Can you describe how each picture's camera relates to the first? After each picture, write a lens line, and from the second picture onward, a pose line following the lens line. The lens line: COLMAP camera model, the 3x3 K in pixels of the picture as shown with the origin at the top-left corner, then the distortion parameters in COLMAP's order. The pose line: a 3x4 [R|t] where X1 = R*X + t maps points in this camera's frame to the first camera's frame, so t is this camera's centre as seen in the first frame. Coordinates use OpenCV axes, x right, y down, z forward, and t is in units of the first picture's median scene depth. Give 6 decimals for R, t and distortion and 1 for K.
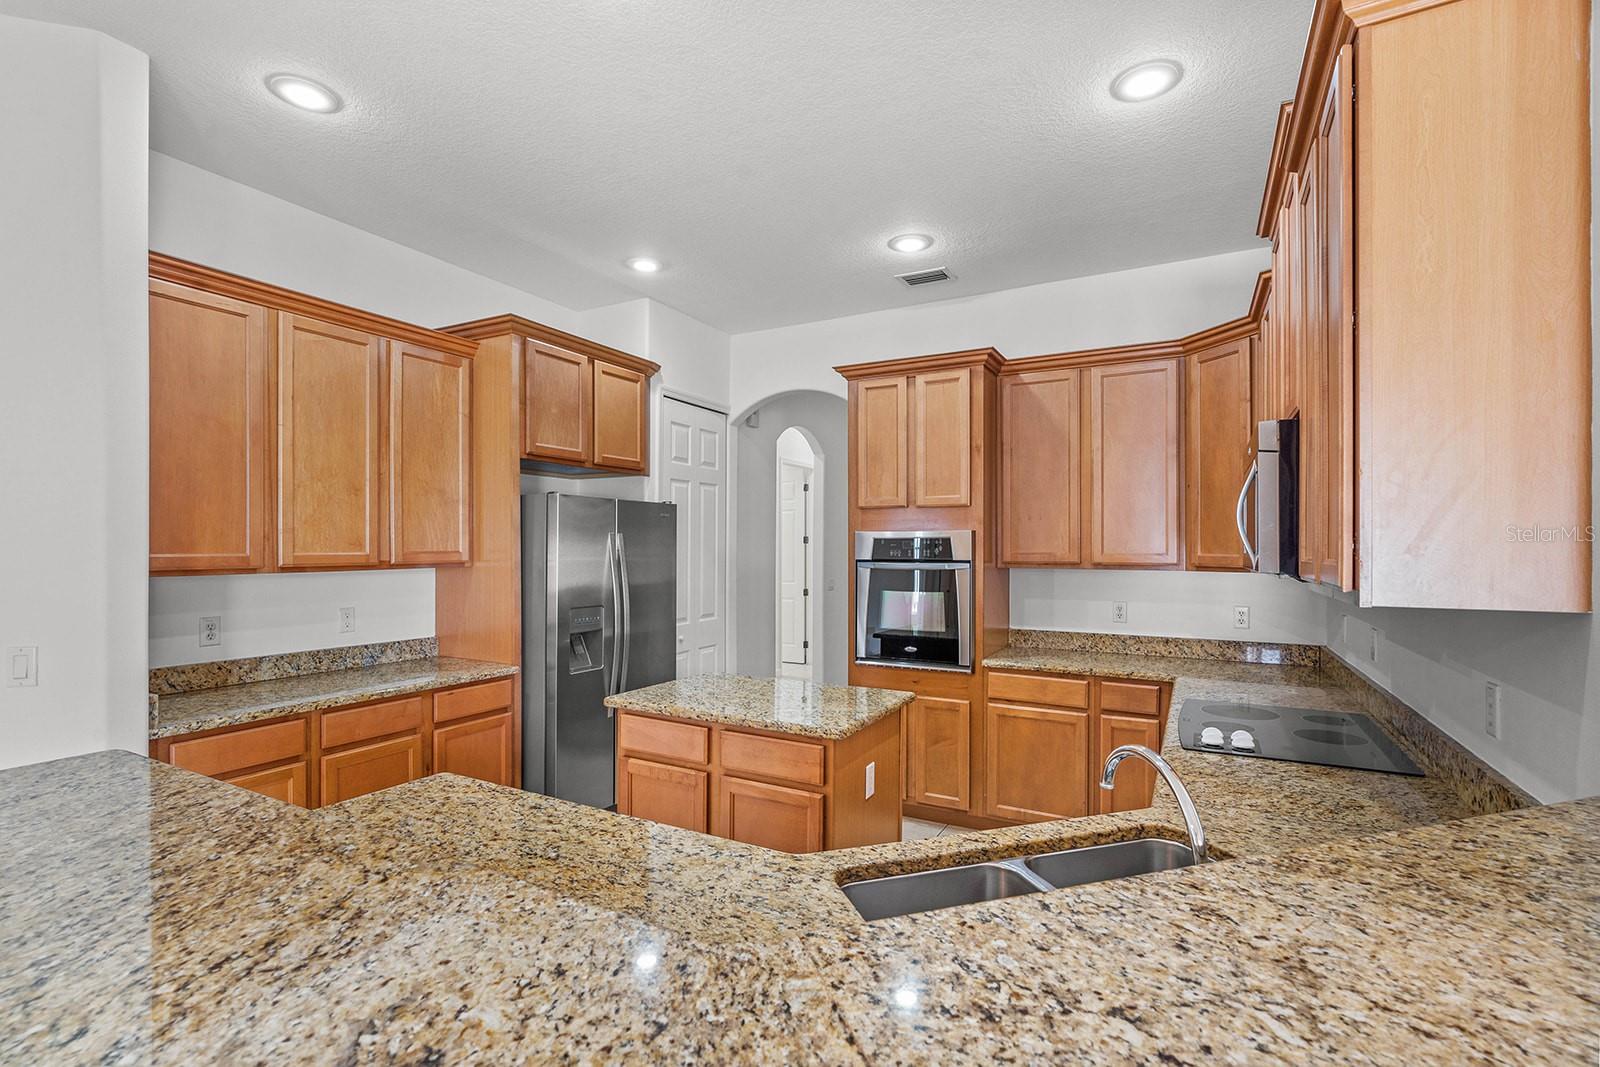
lens RADIAL K [[729.0, 0, 798.1], [0, 729.0, 544.2], [0, 0, 1]] dist [0.003211, 0.000841]
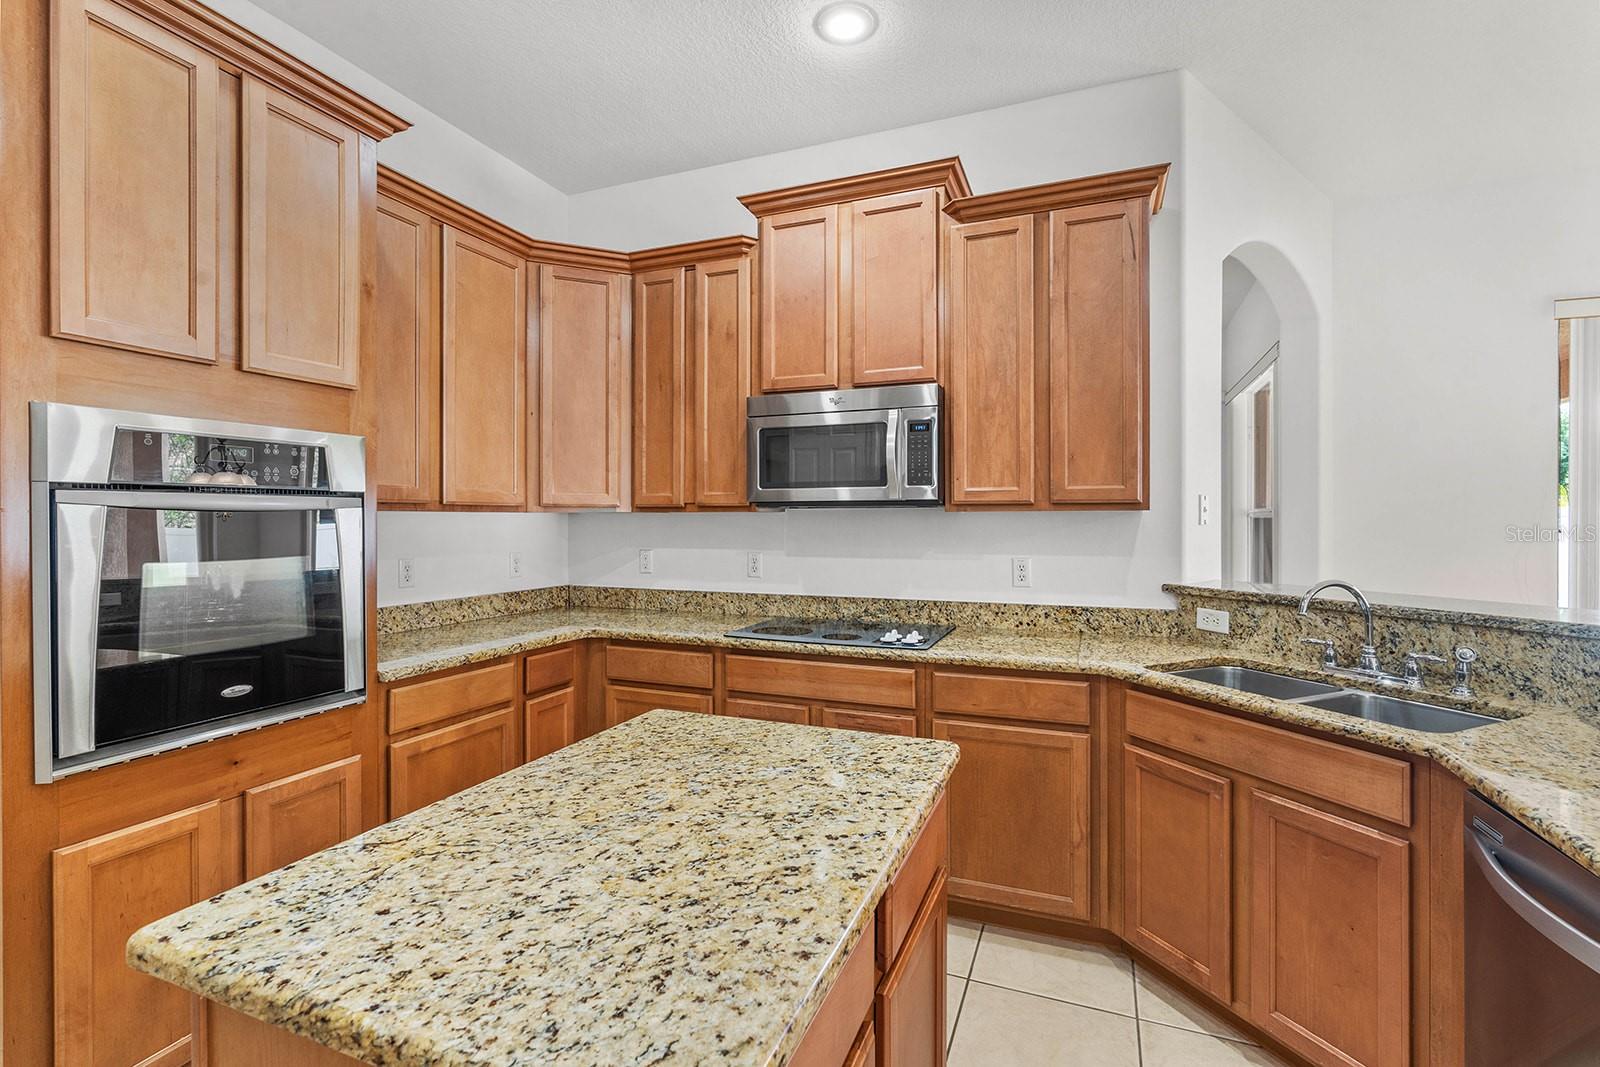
lens RADIAL K [[729.0, 0, 799.0], [0, 729.0, 523.6], [0, 0, 1]] dist [0.003211, 0.000841]
pose [[-0.116180, -0.006712, 0.993205, -0.328046], [-0.007806, 0.999952, 0.005845, 0.038120], [-0.993198, -0.007074, -0.116227, 0.720118]]
